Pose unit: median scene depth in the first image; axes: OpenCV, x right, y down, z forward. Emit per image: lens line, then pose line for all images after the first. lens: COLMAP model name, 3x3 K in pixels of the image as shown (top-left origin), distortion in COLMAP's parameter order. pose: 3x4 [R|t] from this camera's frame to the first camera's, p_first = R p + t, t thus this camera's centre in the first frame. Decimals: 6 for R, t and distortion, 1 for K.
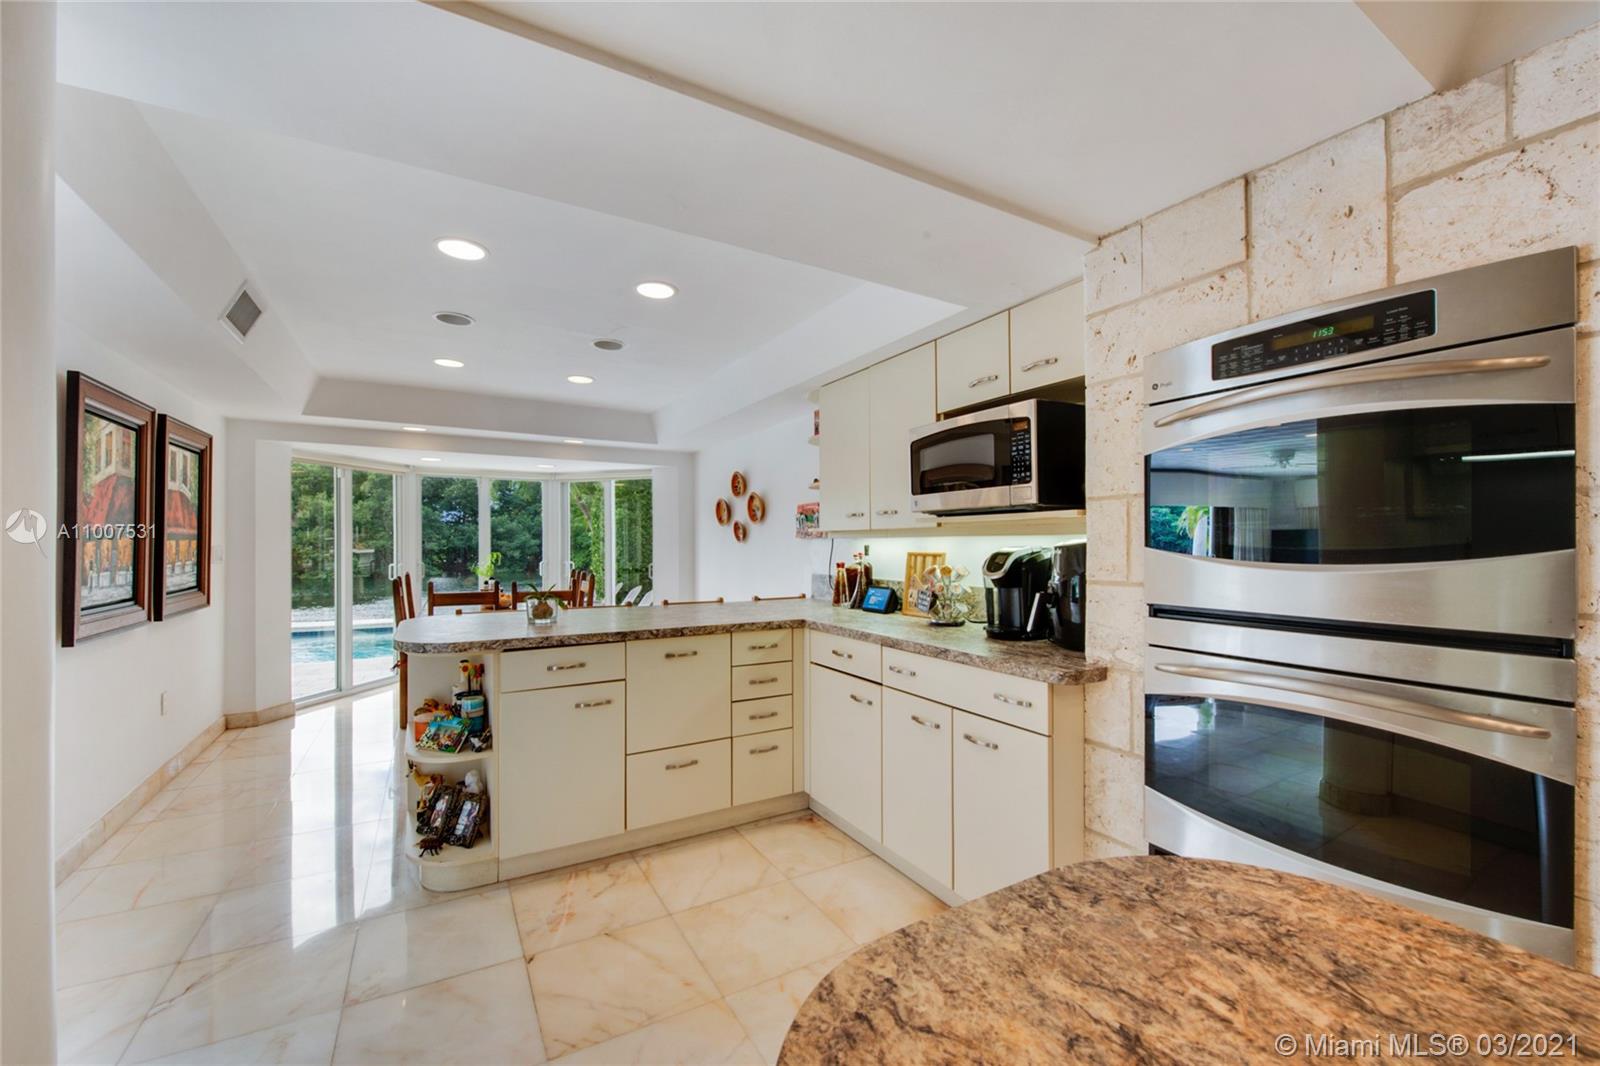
lens RADIAL K [[668.5, 0, 803.6], [0, 668.5, 537.3], [0, 0, 1]] dist [0.002333, -0.000756]
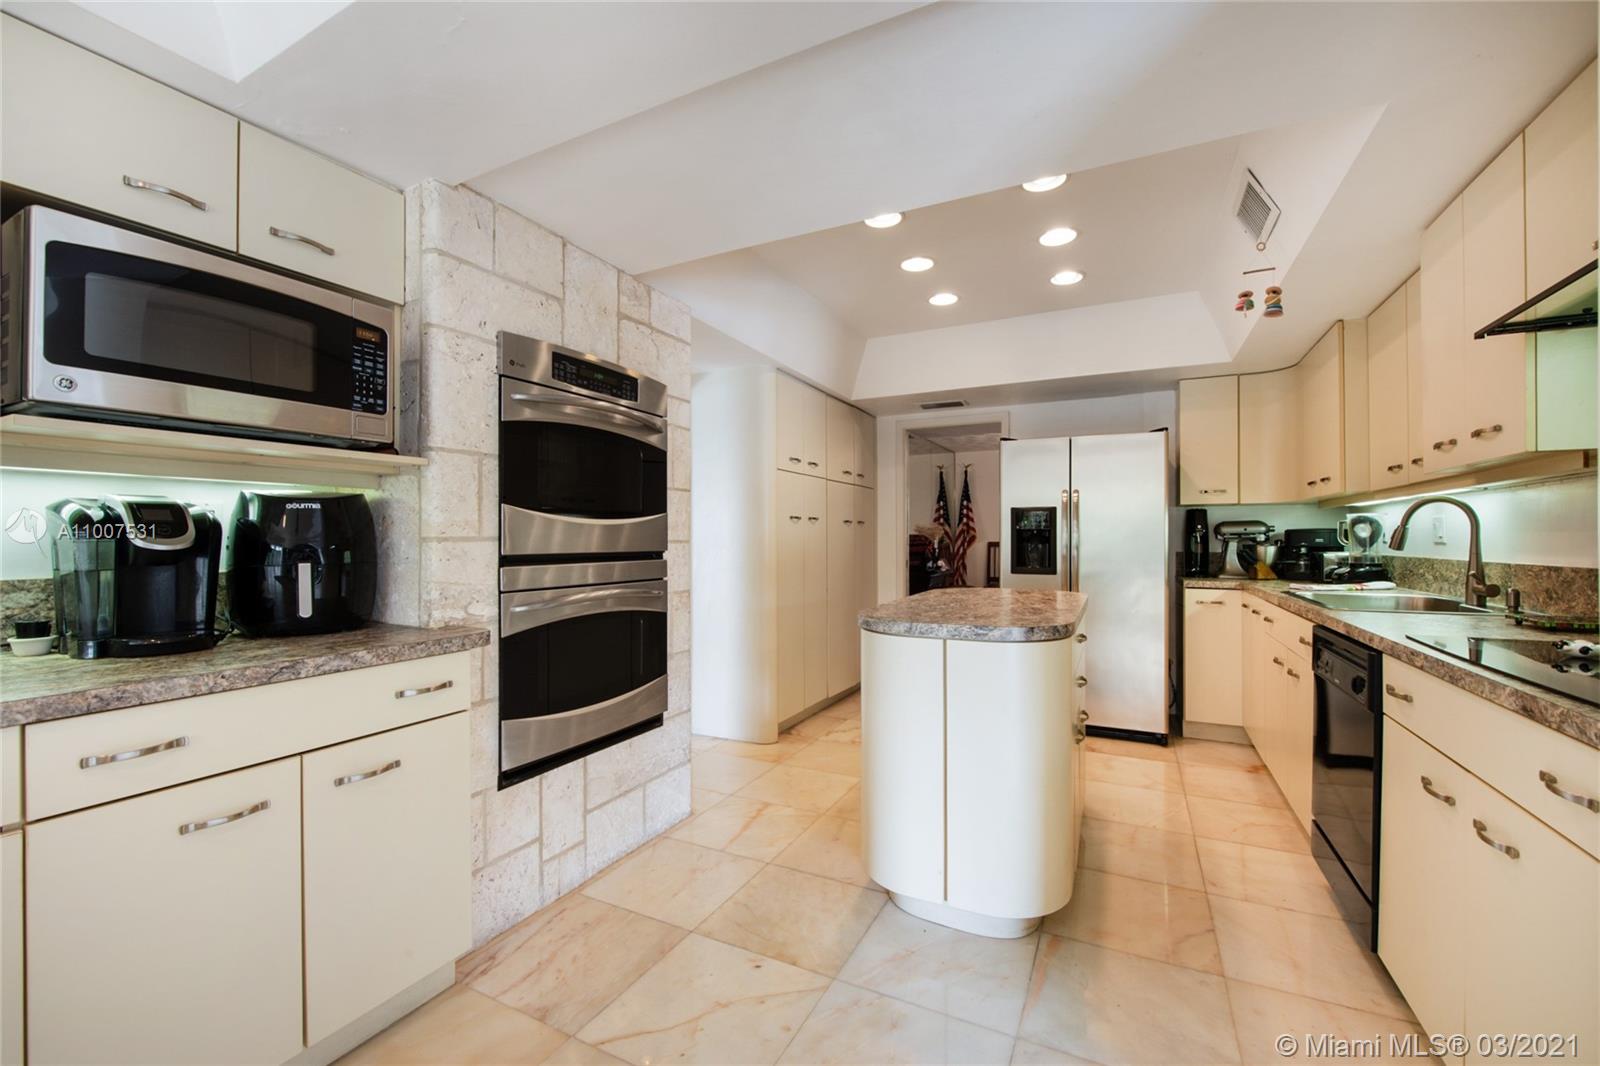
lens RADIAL K [[668.0, 0, 798.7], [0, 668.0, 534.7], [0, 0, 1]] dist [0.001869, -0.000644]
pose [[-0.555854, 0.006032, 0.831258, -0.689859], [-0.005581, 0.999924, -0.010988, 0.076654], [-0.831261, -0.010747, -0.555778, 1.238805]]
